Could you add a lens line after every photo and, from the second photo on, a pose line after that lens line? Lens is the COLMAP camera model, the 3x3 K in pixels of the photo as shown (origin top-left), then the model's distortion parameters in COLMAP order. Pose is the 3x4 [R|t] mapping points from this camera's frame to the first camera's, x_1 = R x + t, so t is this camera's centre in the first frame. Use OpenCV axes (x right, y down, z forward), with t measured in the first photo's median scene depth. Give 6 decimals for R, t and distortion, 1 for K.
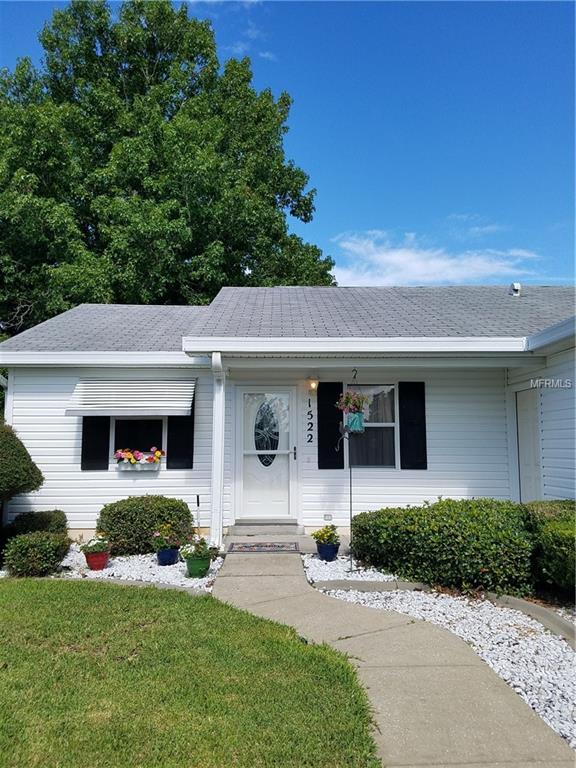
lens RADIAL K [[577.5, 0, 289.5], [0, 577.5, 370.5], [0, 0, 1]] dist [0.222430, -0.310462]
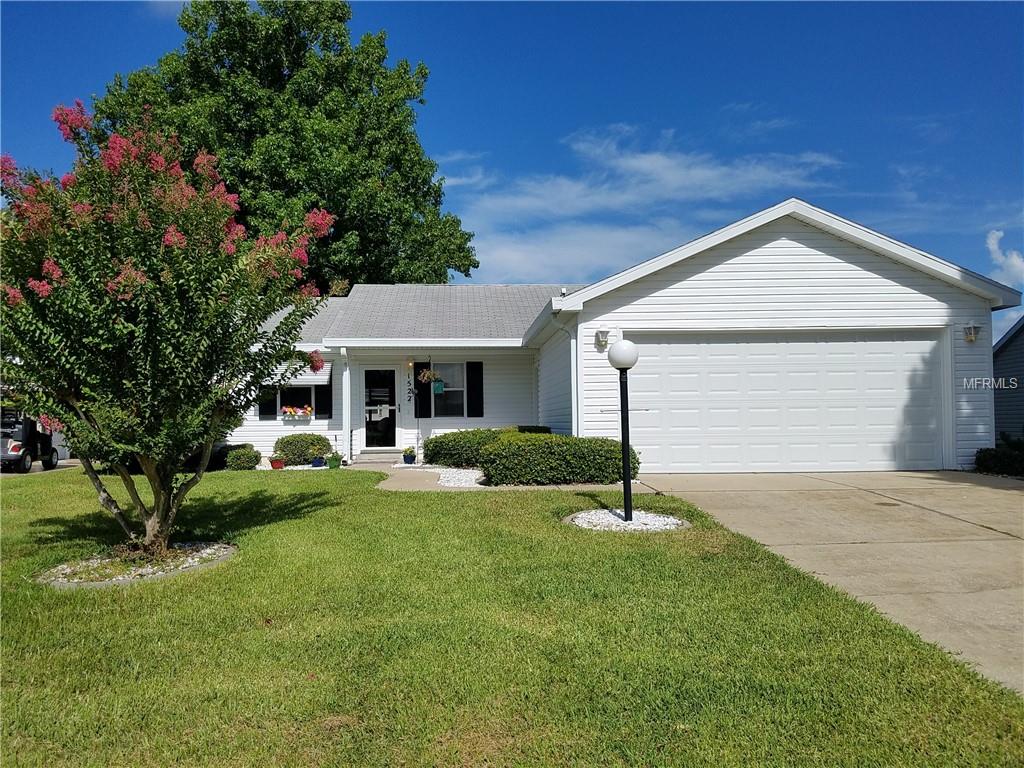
lens RADIAL K [[802.4, 0, 512.0], [0, 802.4, 384.0], [0, 0, 1]] dist [0.234556, -0.384378]
pose [[0.999283, -0.008943, 0.036794, 0.229917], [0.005933, 0.996688, 0.081107, -0.094071], [-0.037398, -0.080830, 0.996026, -1.139147]]
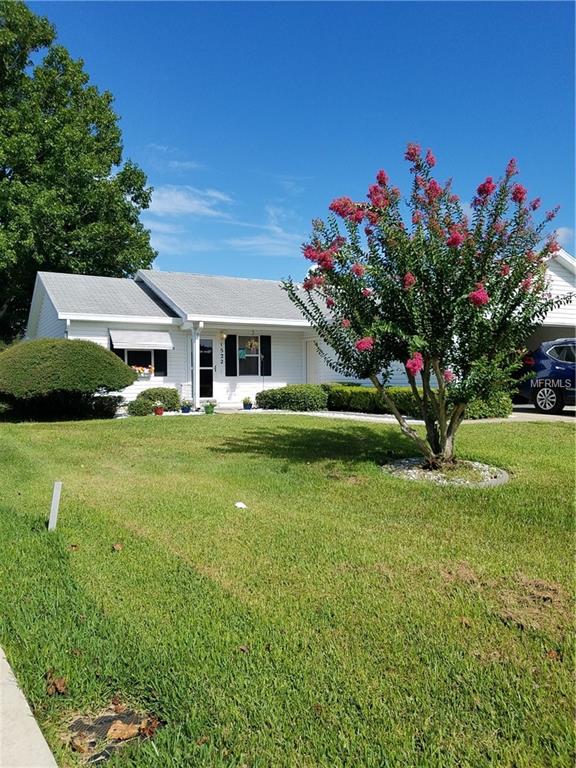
lens RADIAL K [[602.6, 0, 288.0], [0, 602.6, 384.0], [0, 0, 1]] dist [0.008610, 0.001629]
pose [[0.871639, -0.009876, 0.490048, -0.806723], [-0.058262, 0.990621, 0.123594, -0.082359], [-0.486673, -0.136280, 0.862889, -0.970159]]
